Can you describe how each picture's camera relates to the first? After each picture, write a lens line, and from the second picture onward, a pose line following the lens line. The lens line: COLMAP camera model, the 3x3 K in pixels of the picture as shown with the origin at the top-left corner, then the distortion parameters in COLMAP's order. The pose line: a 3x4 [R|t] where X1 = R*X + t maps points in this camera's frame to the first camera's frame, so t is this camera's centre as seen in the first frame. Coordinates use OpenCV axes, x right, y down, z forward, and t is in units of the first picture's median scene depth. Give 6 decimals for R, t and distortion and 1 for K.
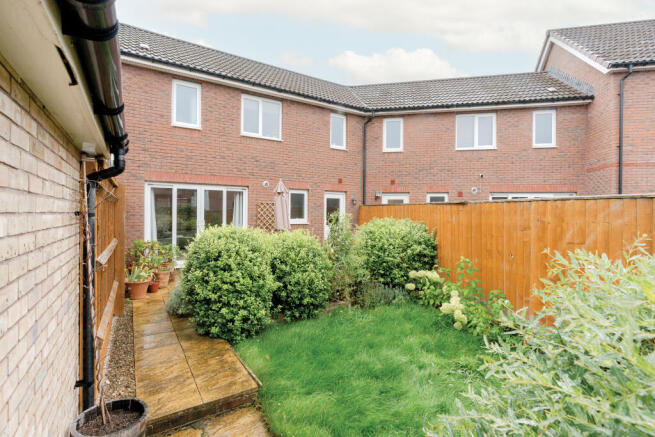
lens RADIAL K [[307.6, 0, 330.9], [0, 307.6, 221.8], [0, 0, 1]] dist [-0.001130, -0.000121]
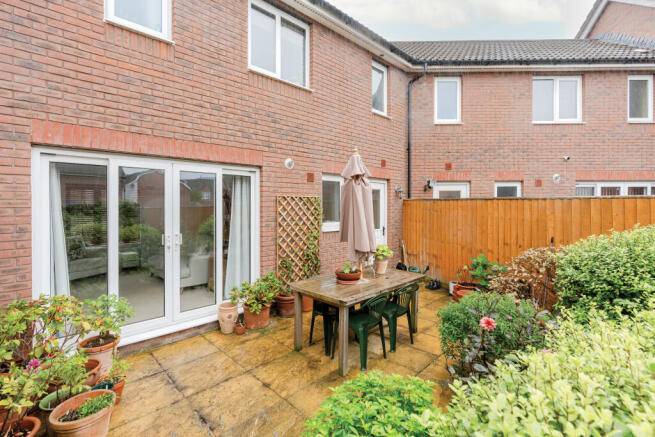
lens RADIAL K [[299.3, 0, 329.5], [0, 299.3, 214.2], [0, 0, 1]] dist [0.002081, 0.000388]
pose [[0.980458, -0.018058, 0.195899, -0.224845], [0.017834, 0.999837, 0.002908, -0.027049], [-0.195919, 0.000642, 0.980620, 0.401593]]
